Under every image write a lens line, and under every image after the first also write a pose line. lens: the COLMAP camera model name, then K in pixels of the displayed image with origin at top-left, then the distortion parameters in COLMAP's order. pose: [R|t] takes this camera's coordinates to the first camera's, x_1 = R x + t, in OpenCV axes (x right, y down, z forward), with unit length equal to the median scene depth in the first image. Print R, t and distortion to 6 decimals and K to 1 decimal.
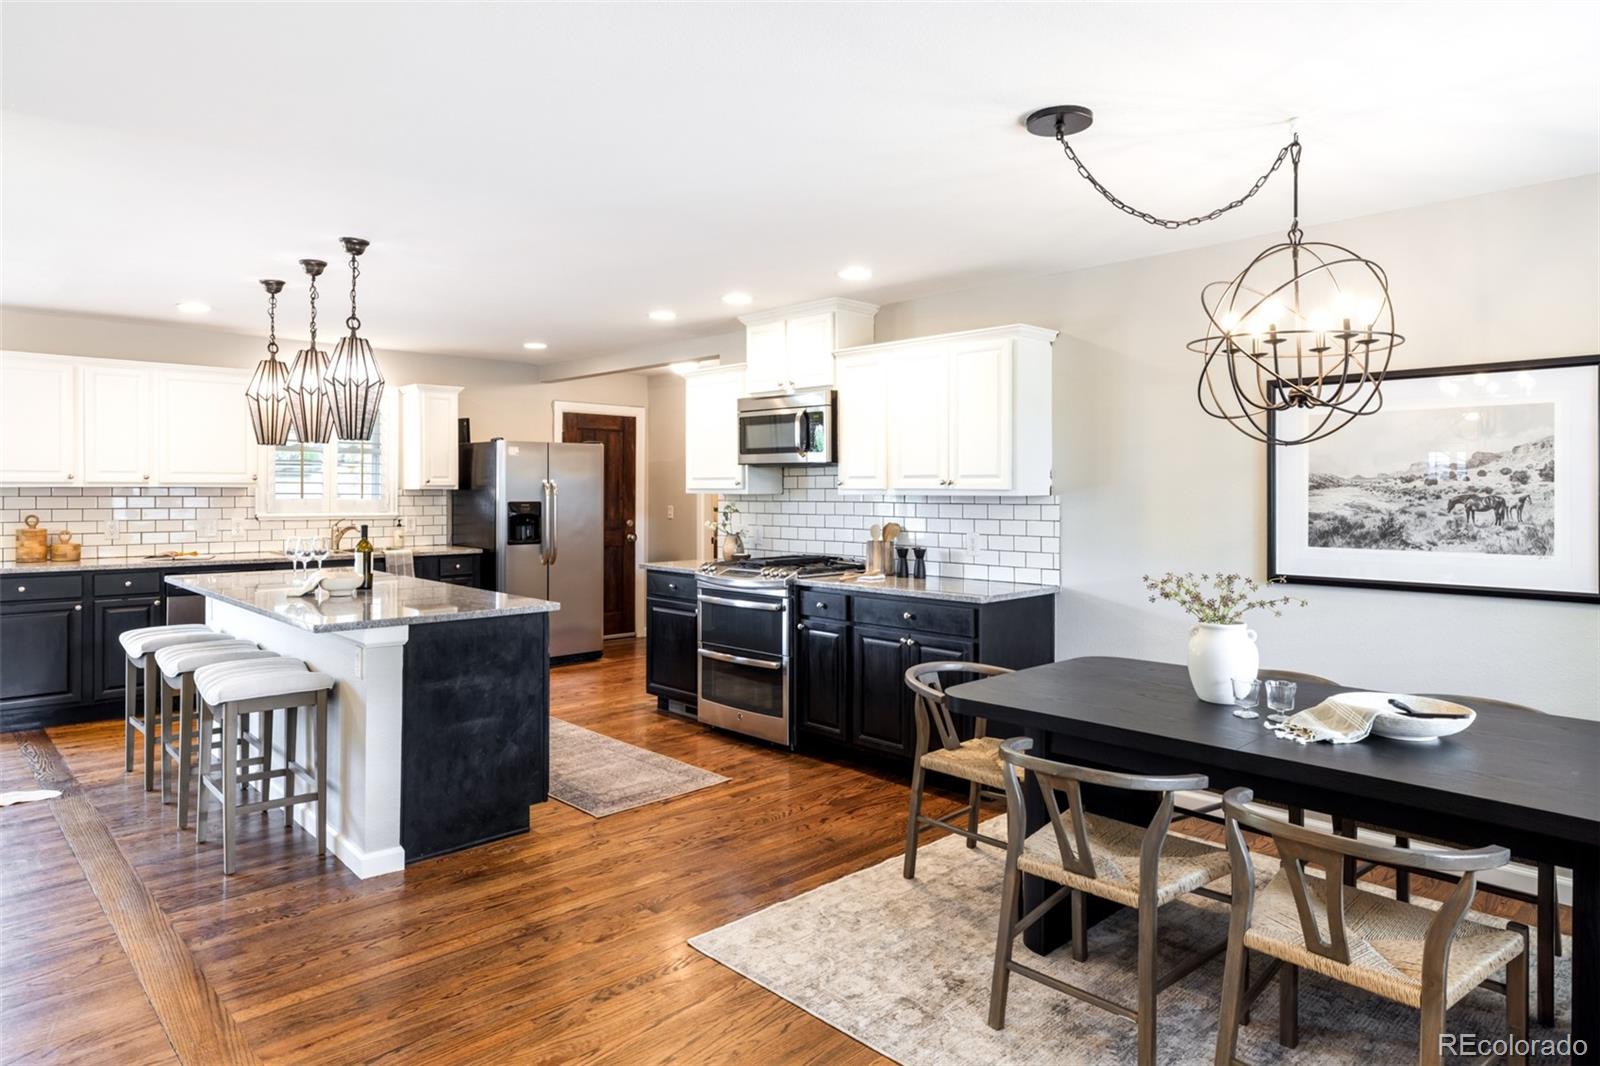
lens RADIAL K [[977.4, 0, 788.7], [0, 977.4, 493.1], [0, 0, 1]] dist [0.005010, -0.002149]
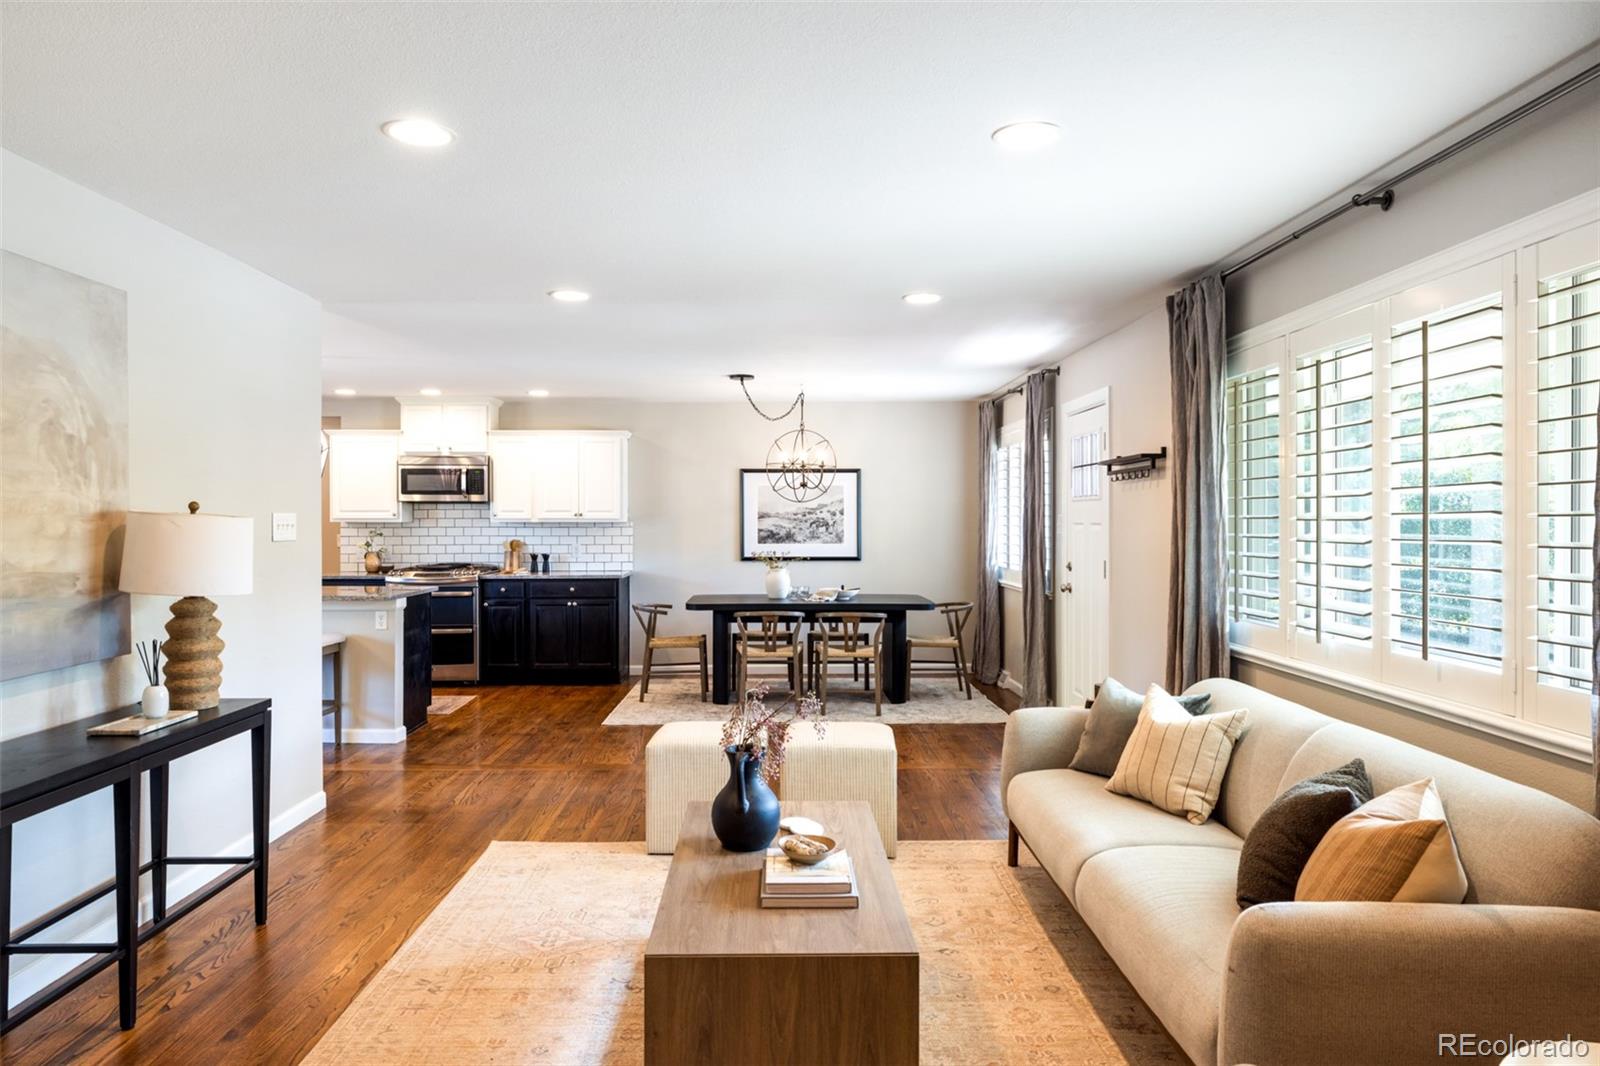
lens RADIAL K [[1058.7, 0, 808.1], [0, 1058.7, 527.6], [0, 0, 1]] dist [0.010220, 0.001808]
pose [[0.665806, -0.006259, 0.746099, -0.956904], [0.004080, 0.999980, 0.004748, 0.004770], [-0.746114, -0.000117, 0.665818, -0.562775]]
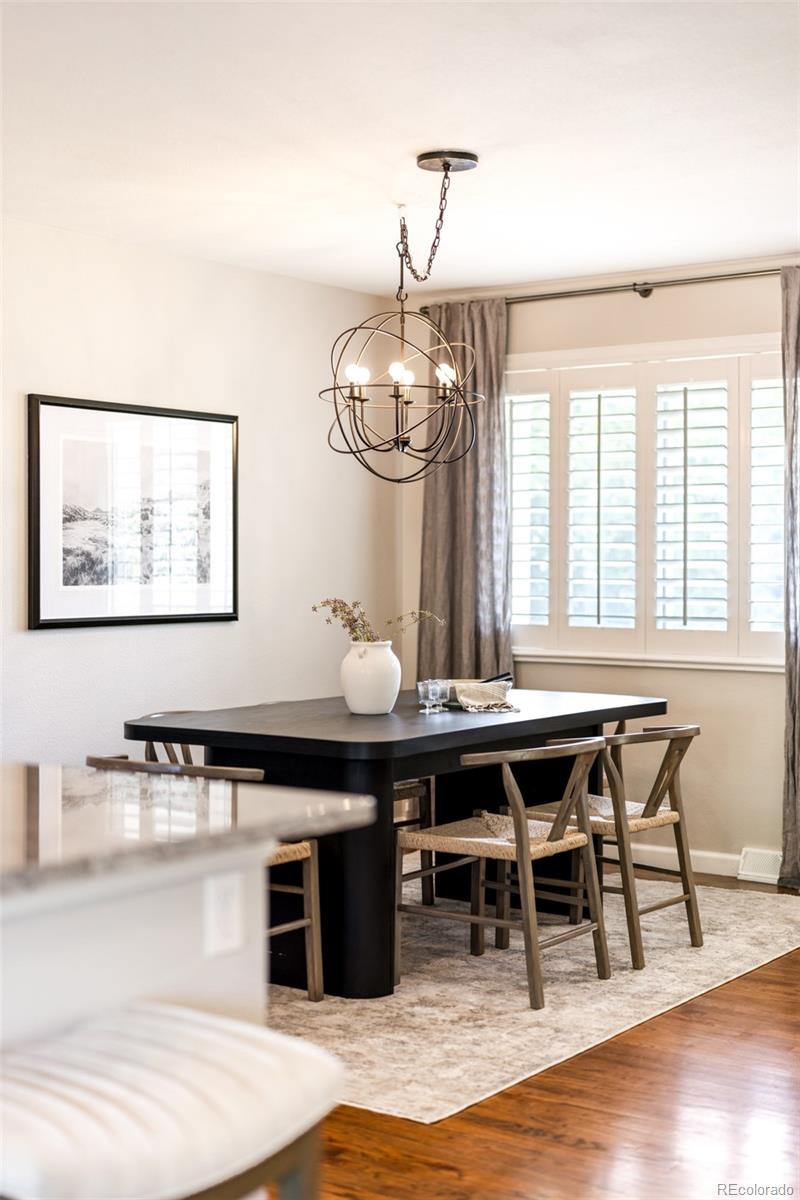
lens RADIAL K [[1695.6, 0, 404.4], [0, 1695.6, 592.0], [0, 0, 1]] dist [-0.000241, 0.000000]
pose [[-0.185601, -0.023830, 0.982336, -0.830376], [-0.002438, 0.999714, 0.023791, 0.017605], [-0.982622, 0.002020, -0.185606, 0.772261]]
